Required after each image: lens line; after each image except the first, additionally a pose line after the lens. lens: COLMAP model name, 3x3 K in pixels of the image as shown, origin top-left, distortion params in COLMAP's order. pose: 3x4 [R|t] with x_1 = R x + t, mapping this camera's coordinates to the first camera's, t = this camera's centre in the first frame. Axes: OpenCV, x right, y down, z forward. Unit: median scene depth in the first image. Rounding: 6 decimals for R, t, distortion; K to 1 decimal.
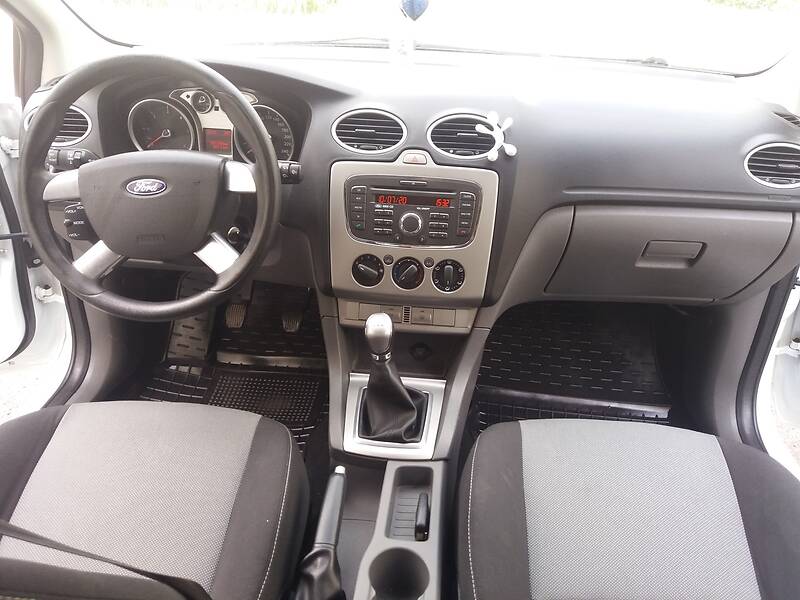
lens RADIAL K [[661.9, 0, 400.0], [0, 661.9, 300.0], [0, 0, 1]] dist [0.047710, -0.080662]
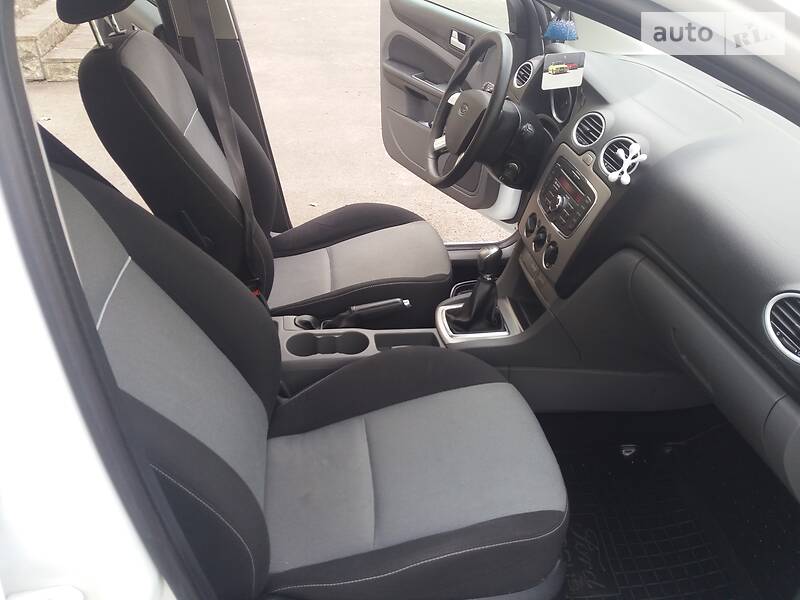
lens RADIAL K [[661.9, 0, 400.0], [0, 661.9, 300.0], [0, 0, 1]] dist [0.047710, -0.080662]
pose [[0.169488, 0.492259, -0.853789, 1.129880], [-0.443225, 0.811840, 0.380088, -0.315404], [0.880242, 0.314000, 0.355778, 0.352568]]
